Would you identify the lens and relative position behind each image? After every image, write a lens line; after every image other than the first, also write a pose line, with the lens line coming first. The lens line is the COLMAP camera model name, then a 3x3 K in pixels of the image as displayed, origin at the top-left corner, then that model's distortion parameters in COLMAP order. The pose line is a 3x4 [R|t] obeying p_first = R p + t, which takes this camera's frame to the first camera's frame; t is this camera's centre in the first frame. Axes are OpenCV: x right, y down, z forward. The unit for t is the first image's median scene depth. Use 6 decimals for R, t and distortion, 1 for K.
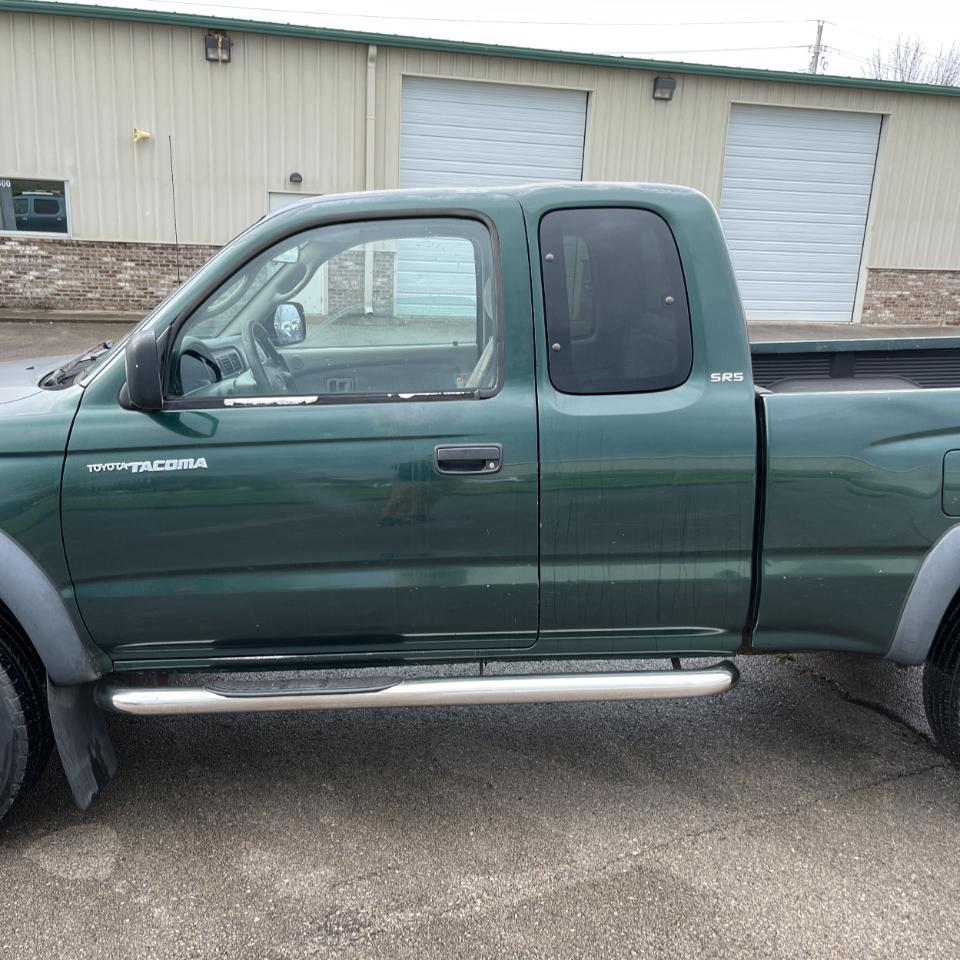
lens RADIAL K [[973.3, 0, 482.6], [0, 973.3, 486.8], [0, 0, 1]] dist [0.059803, -0.067213]
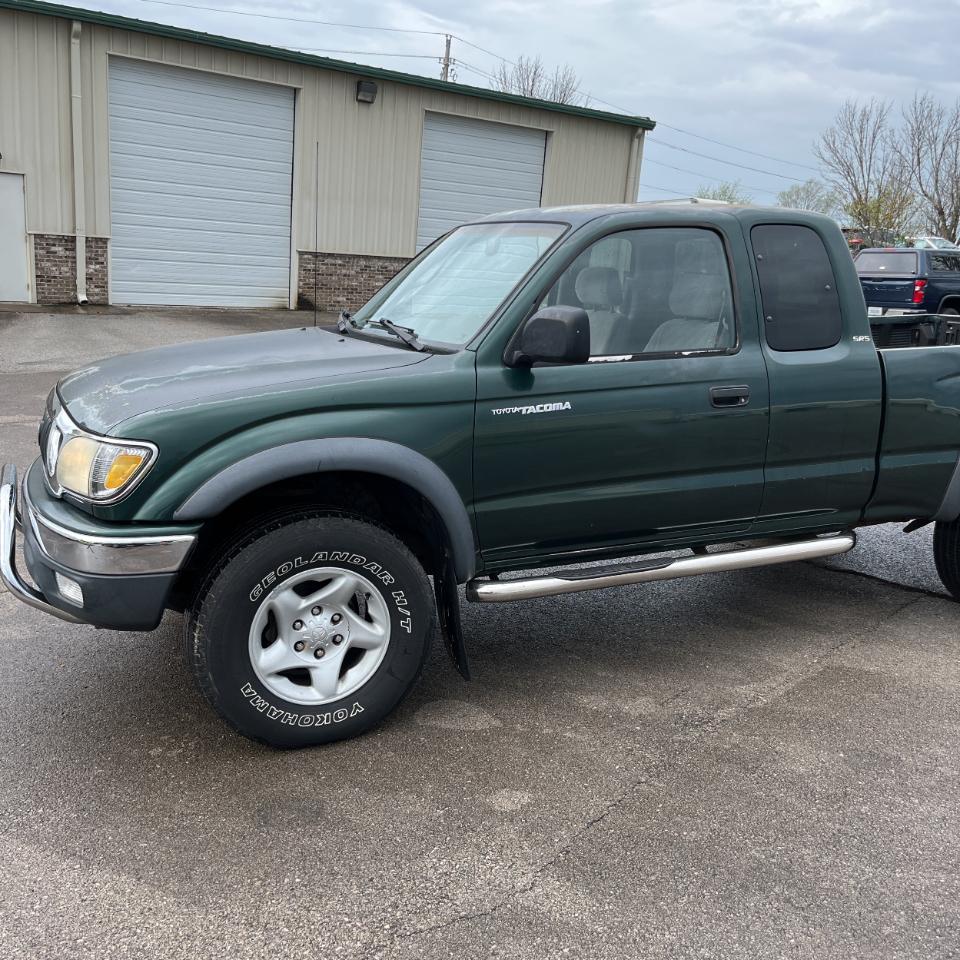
lens RADIAL K [[977.9, 0, 480.0], [0, 977.9, 480.0], [0, 0, 1]] dist [0.044505, -0.037302]
pose [[0.929200, -0.060935, 0.364518, -0.130611], [0.060928, 0.998076, 0.011533, 0.008082], [-0.364519, 0.011493, 0.931125, -0.031555]]
